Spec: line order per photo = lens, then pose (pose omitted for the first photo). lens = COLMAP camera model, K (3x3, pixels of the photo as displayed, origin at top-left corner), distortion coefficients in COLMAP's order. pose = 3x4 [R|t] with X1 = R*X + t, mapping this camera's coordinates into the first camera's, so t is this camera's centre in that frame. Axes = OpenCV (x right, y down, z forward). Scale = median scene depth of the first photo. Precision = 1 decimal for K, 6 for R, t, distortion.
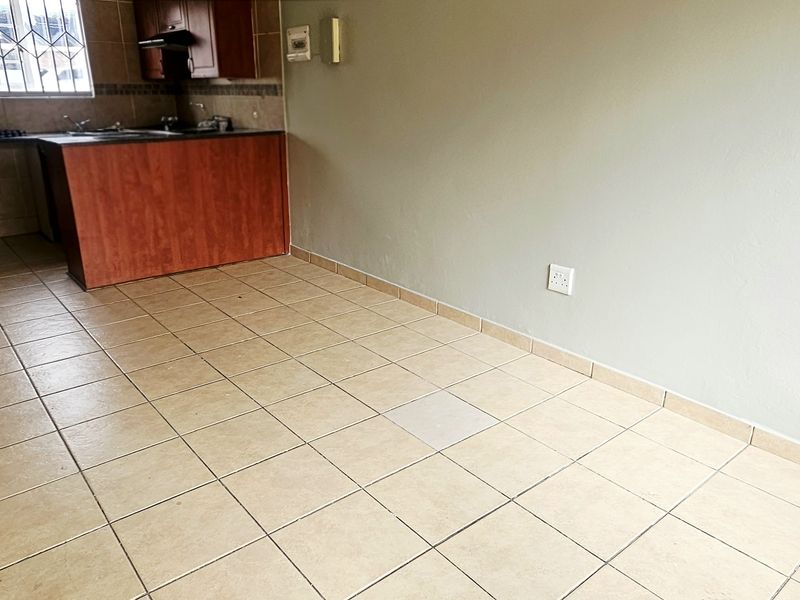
lens RADIAL K [[602.9, 0, 401.9], [0, 602.9, 325.7], [0, 0, 1]] dist [0.056458, -0.000381]
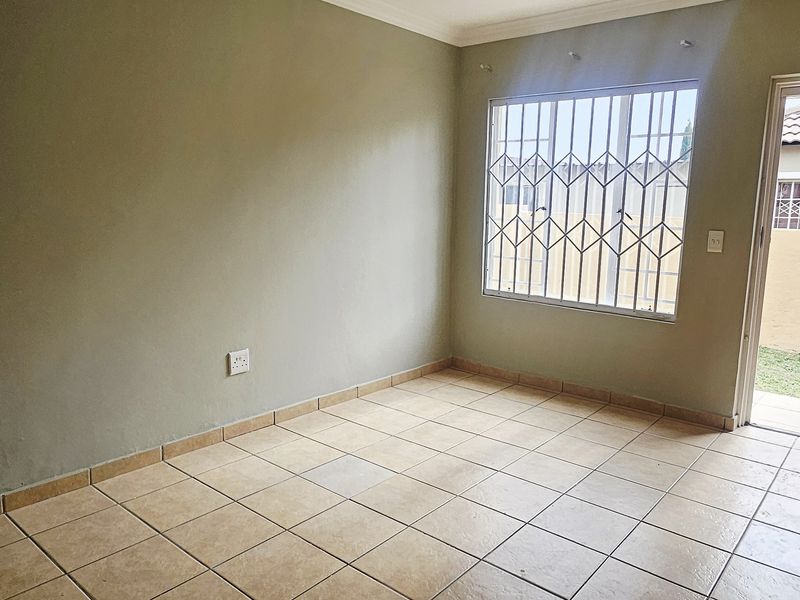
lens RADIAL K [[602.9, 0, 401.9], [0, 602.9, 325.7], [0, 0, 1]] dist [0.056458, -0.000381]
pose [[-0.178616, -0.206030, 0.962106, -0.884134], [0.349055, 0.900961, 0.257739, -0.323517], [-0.919922, 0.381864, -0.089011, 0.765092]]
